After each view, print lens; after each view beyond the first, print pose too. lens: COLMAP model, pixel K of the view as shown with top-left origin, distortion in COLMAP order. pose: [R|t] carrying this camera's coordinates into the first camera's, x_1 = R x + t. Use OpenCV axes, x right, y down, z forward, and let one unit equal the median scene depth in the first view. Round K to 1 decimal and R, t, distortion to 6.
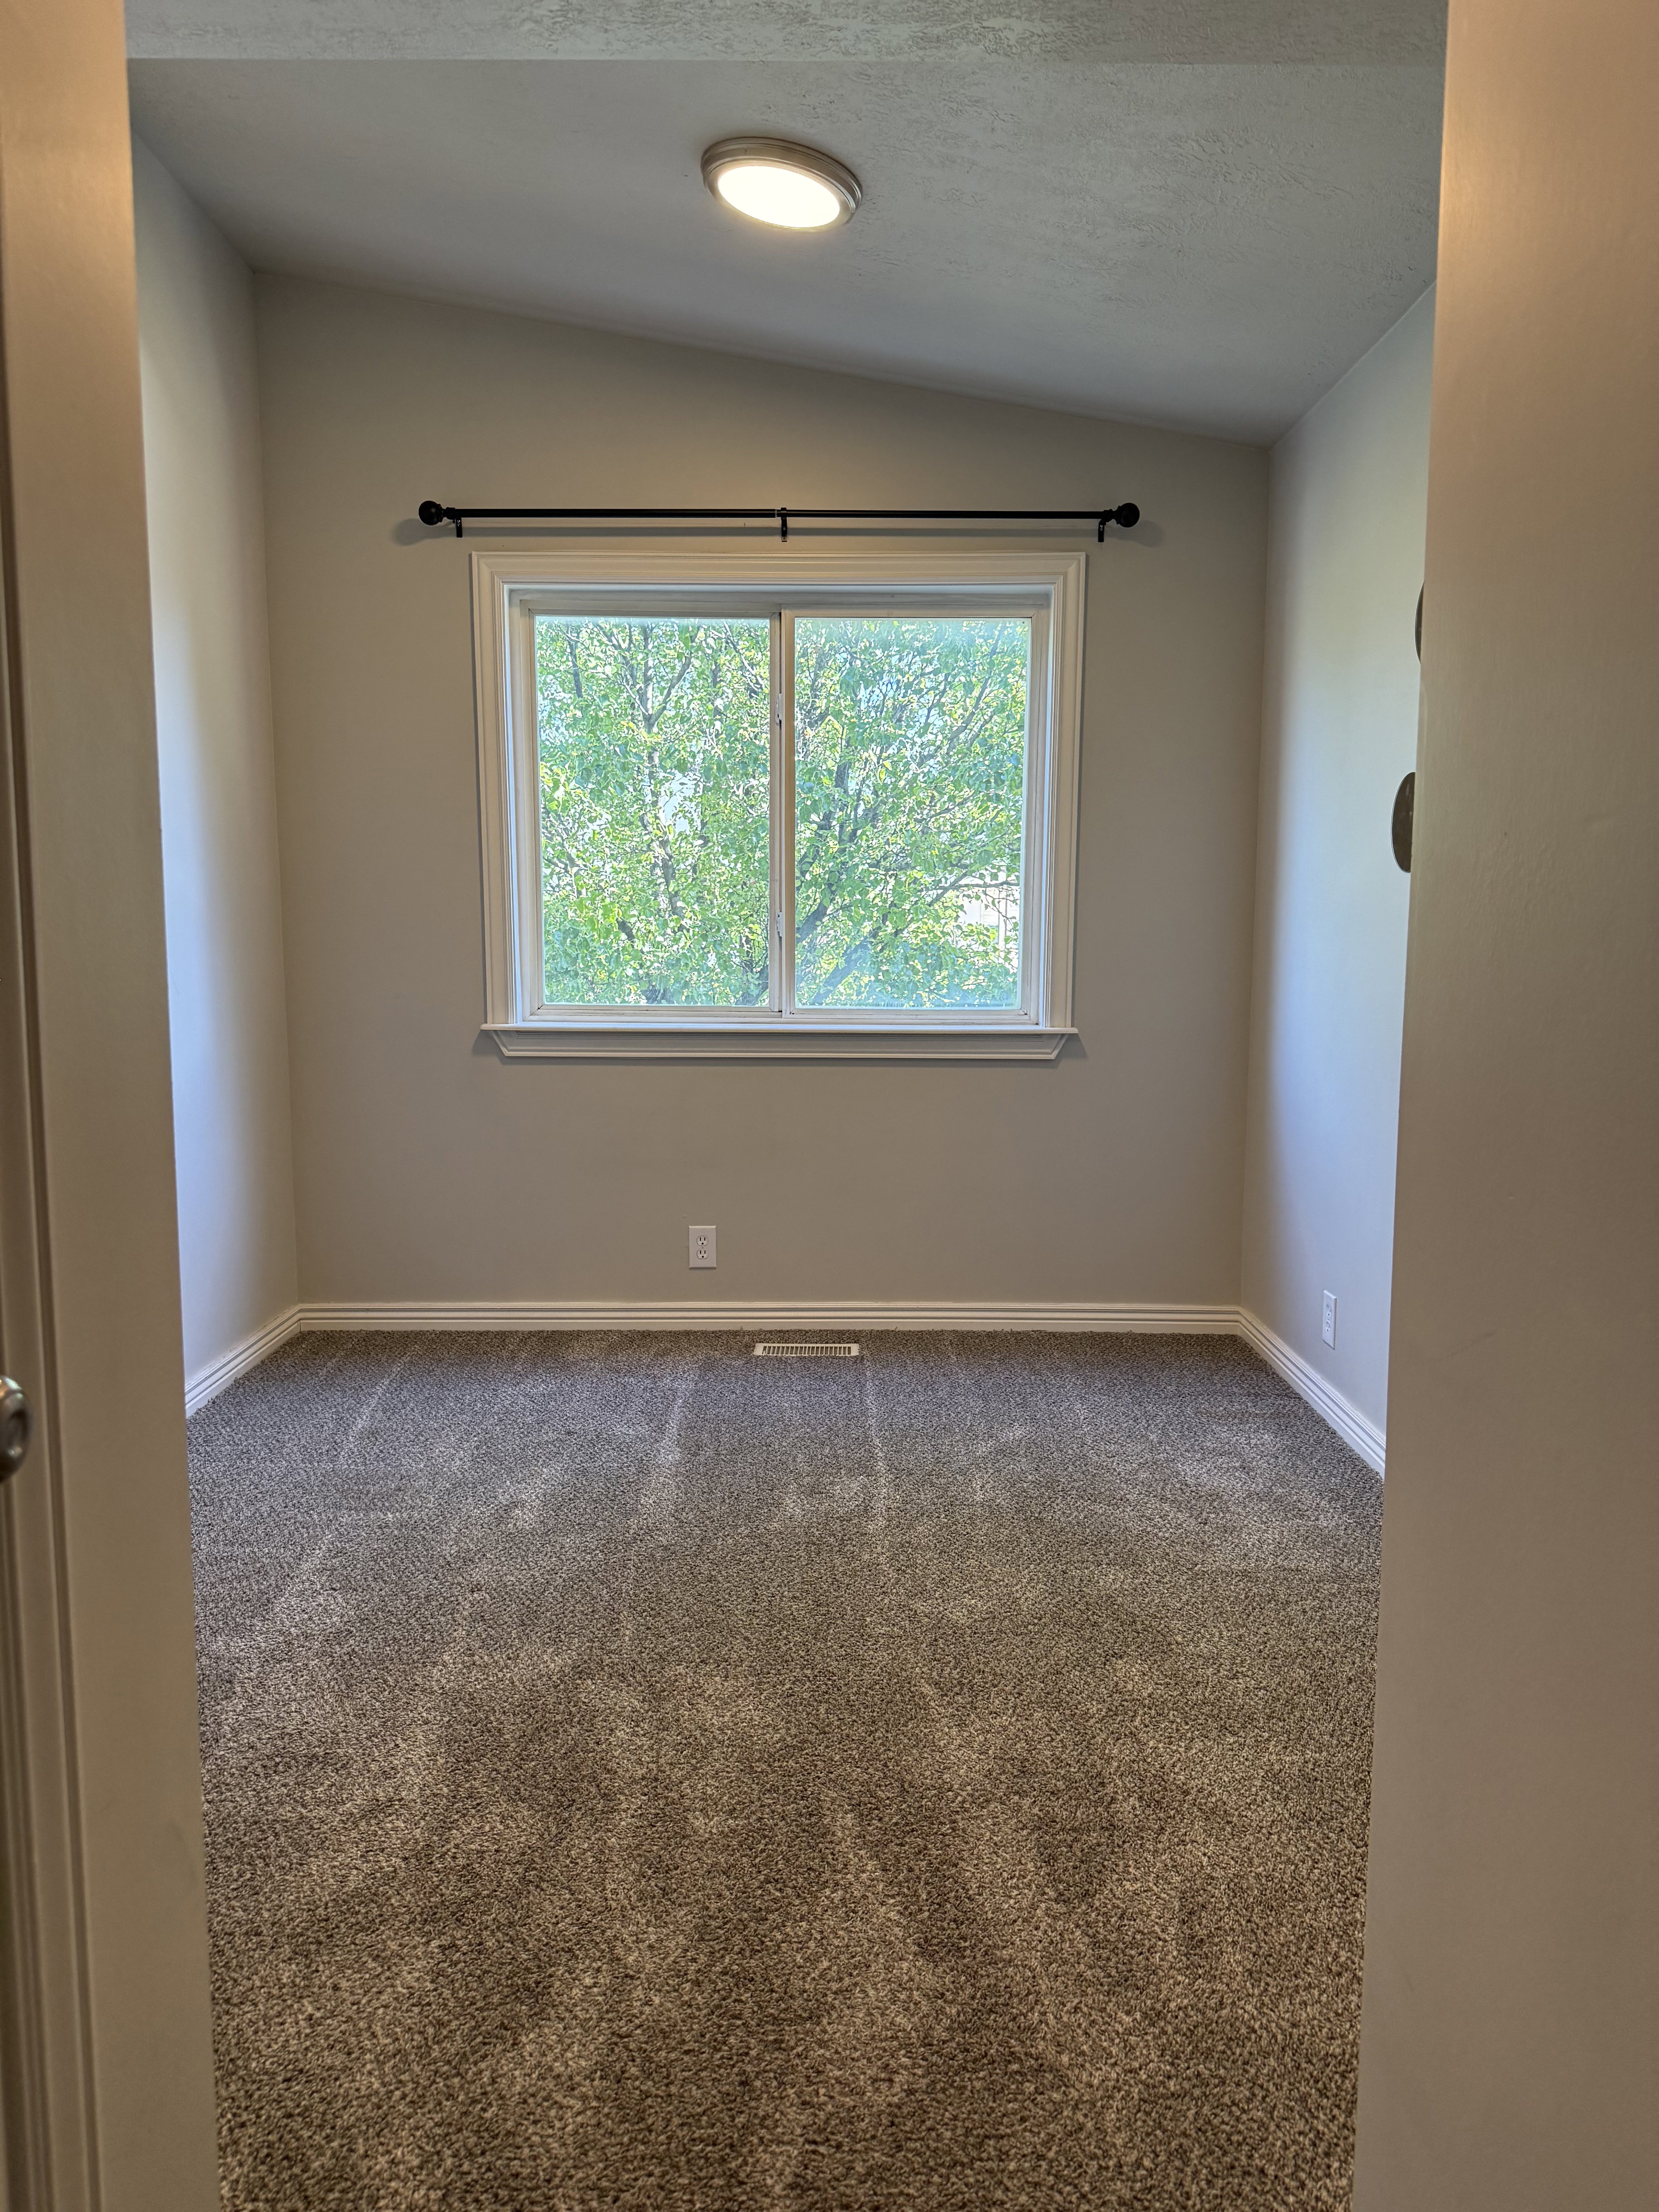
lens RADIAL K [[1541.0, 0, 817.7], [0, 1541.0, 1118.7], [0, 0, 1]] dist [0.127473, -0.252983]
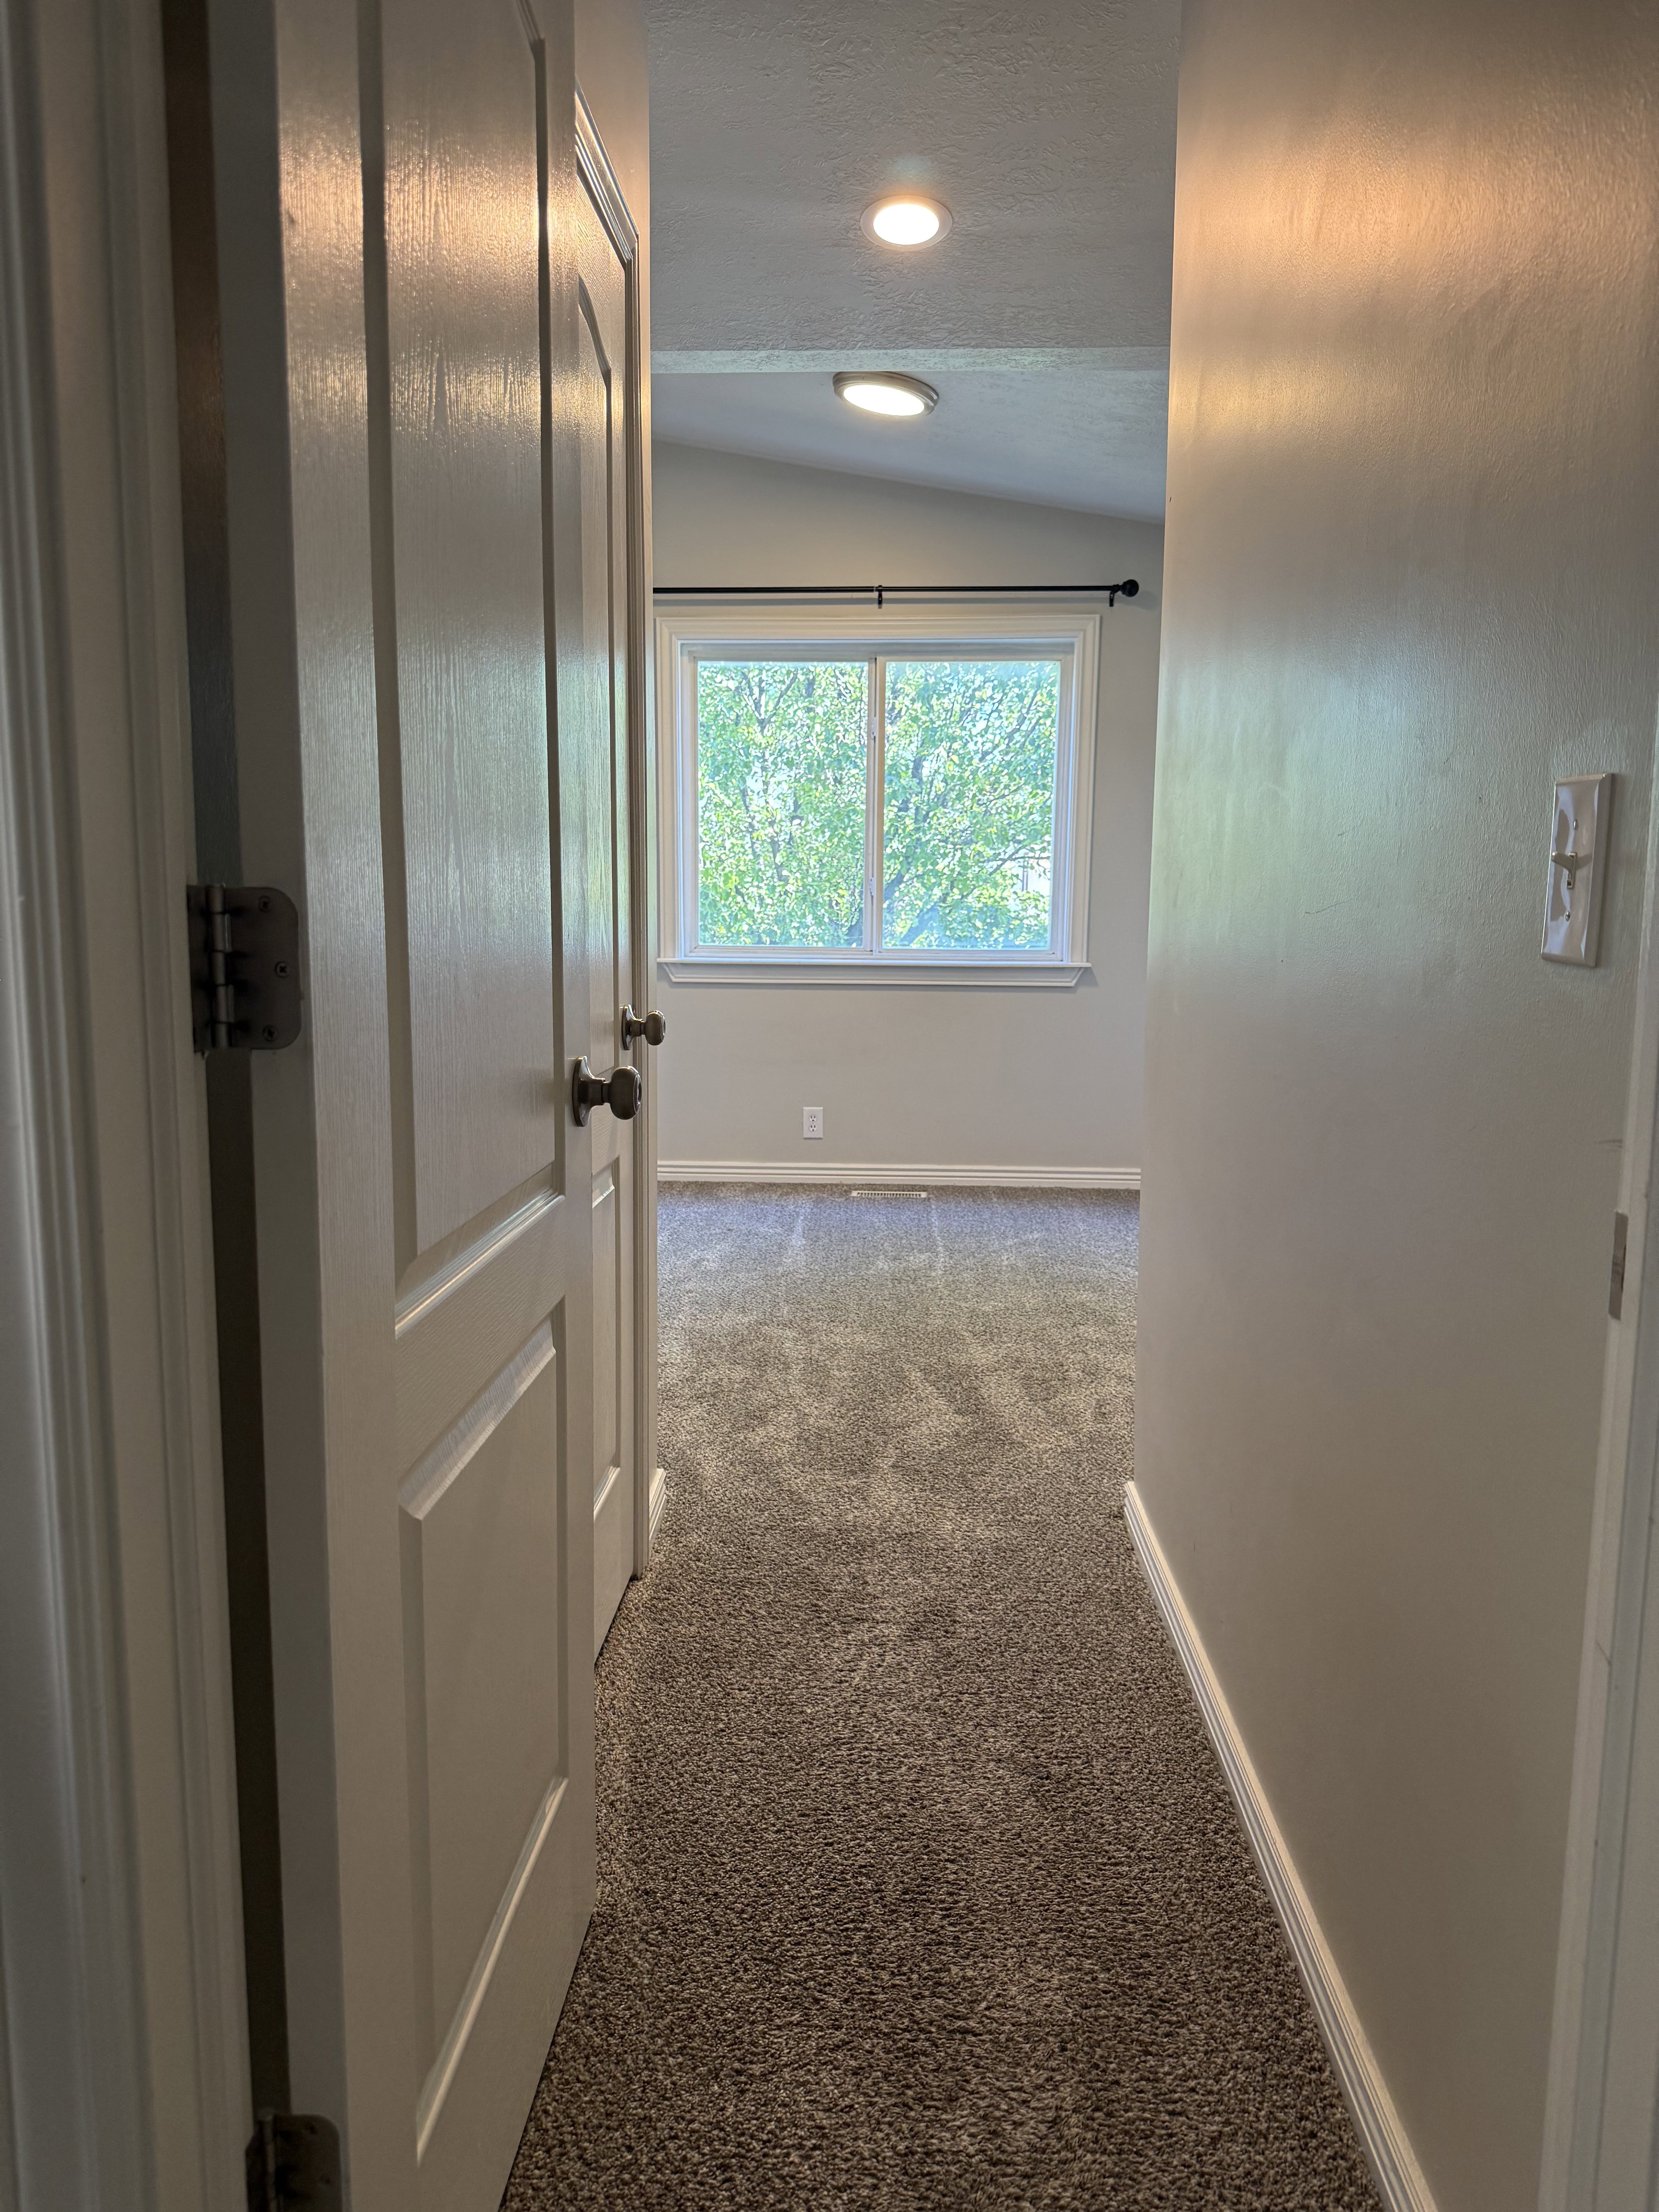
lens RADIAL K [[1541.0, 0, 817.7], [0, 1541.0, 1118.7], [0, 0, 1]] dist [0.127473, -0.252983]
pose [[0.998948, 0.010511, -0.044639, -0.009560], [-0.009739, 0.999800, 0.017473, 0.057255], [0.044814, -0.017020, 0.998850, -0.376333]]
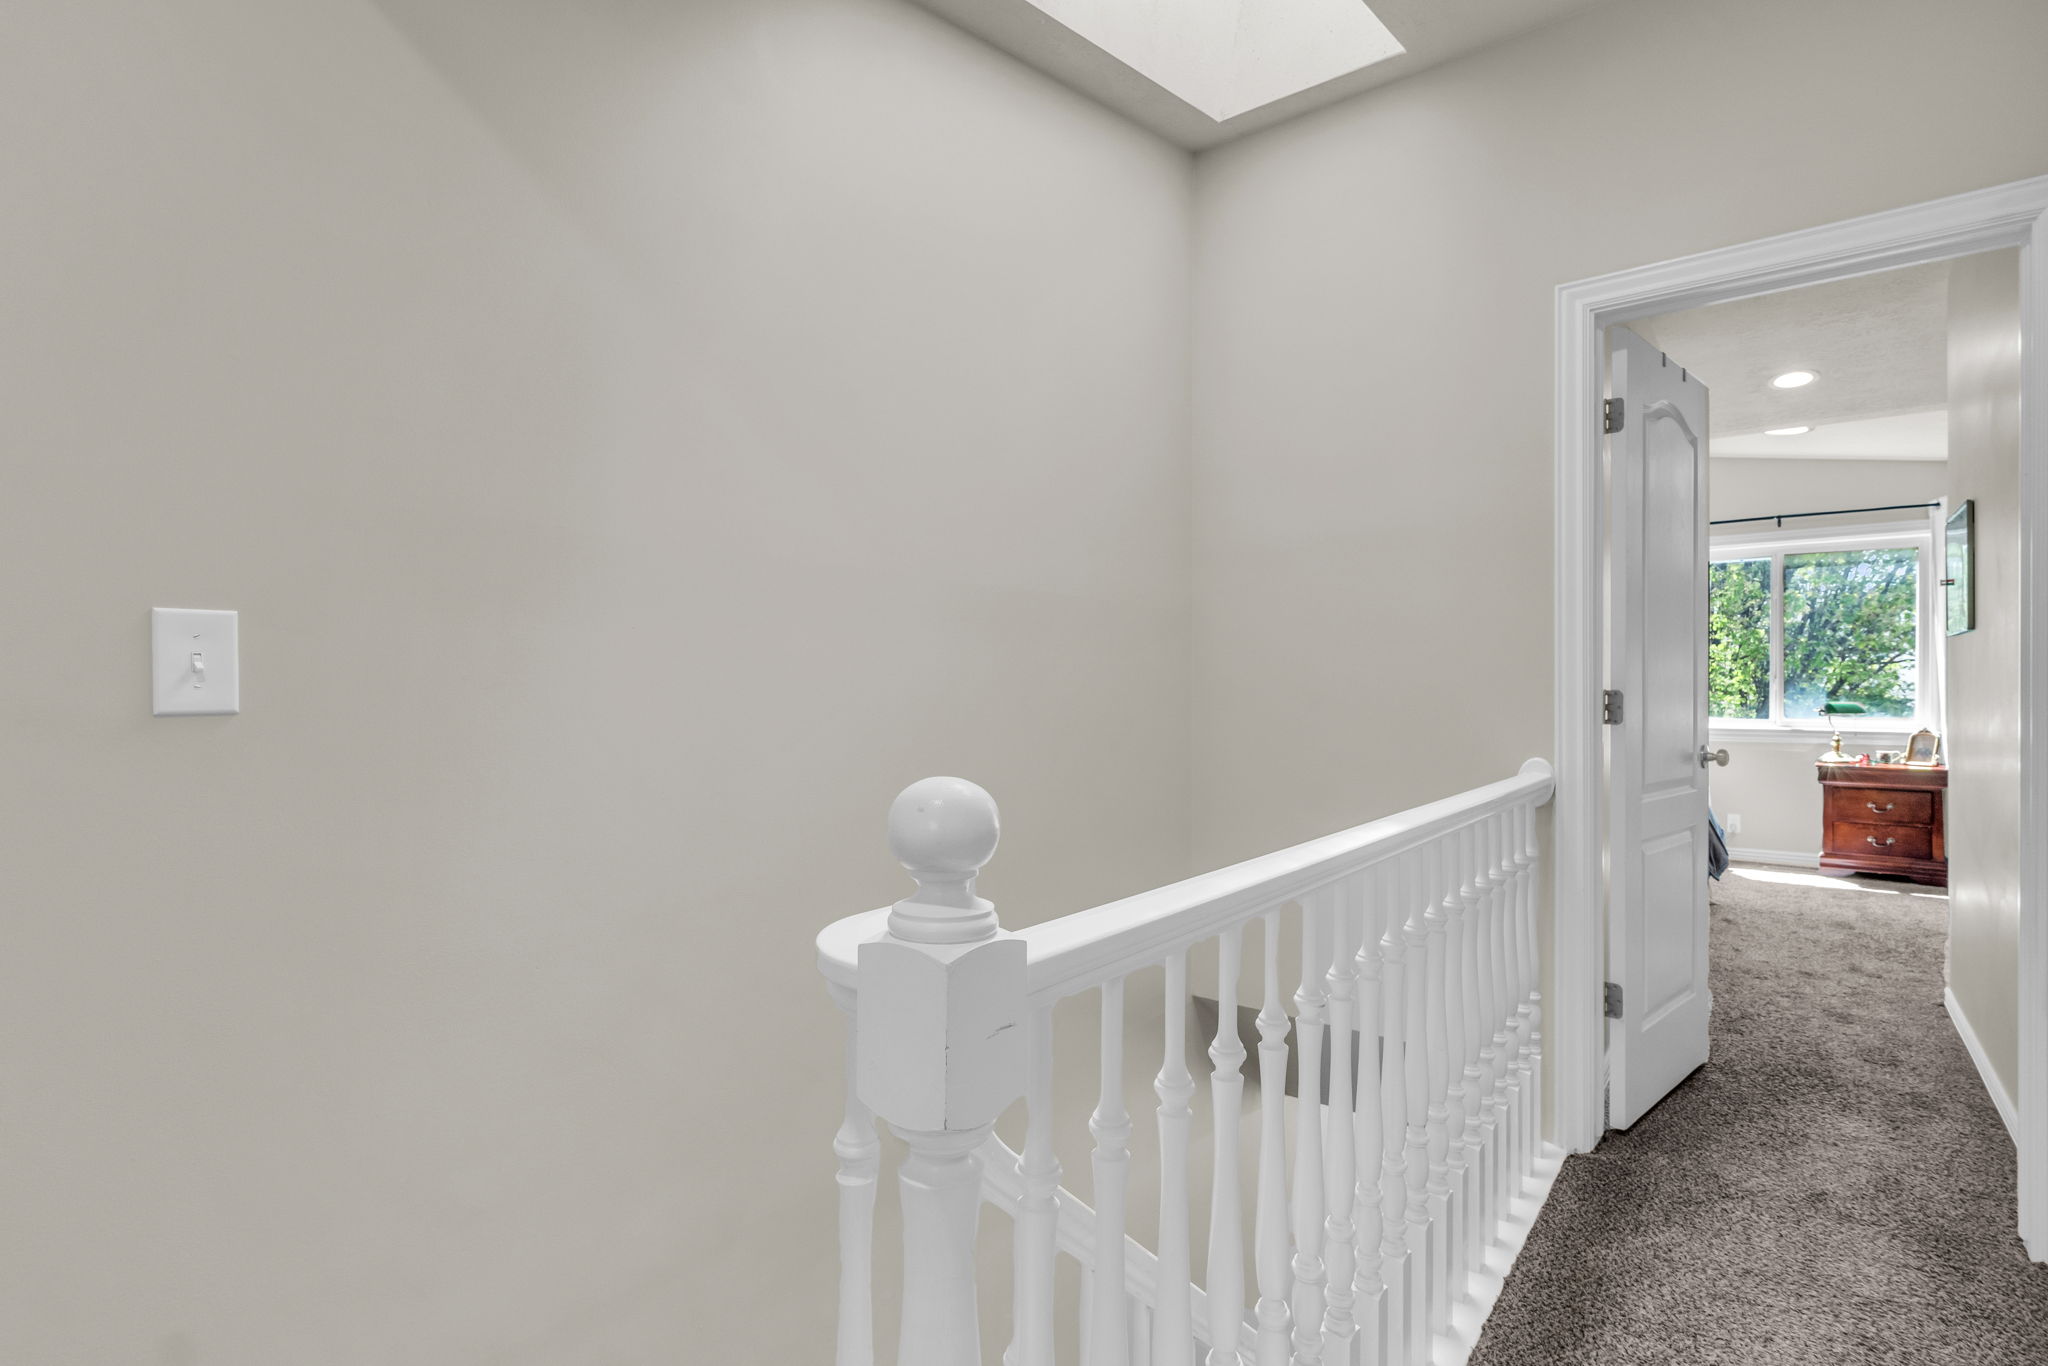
lens RADIAL K [[993.2, 0, 1034.1], [0, 993.2, 669.9], [0, 0, 1]] dist [-0.002095, -0.000403]
pose [[0.797045, -0.008442, -0.603860, -0.014504], [-0.072935, 0.991238, -0.110126, 0.099888], [0.599499, 0.131818, 0.789446, -0.876415]]
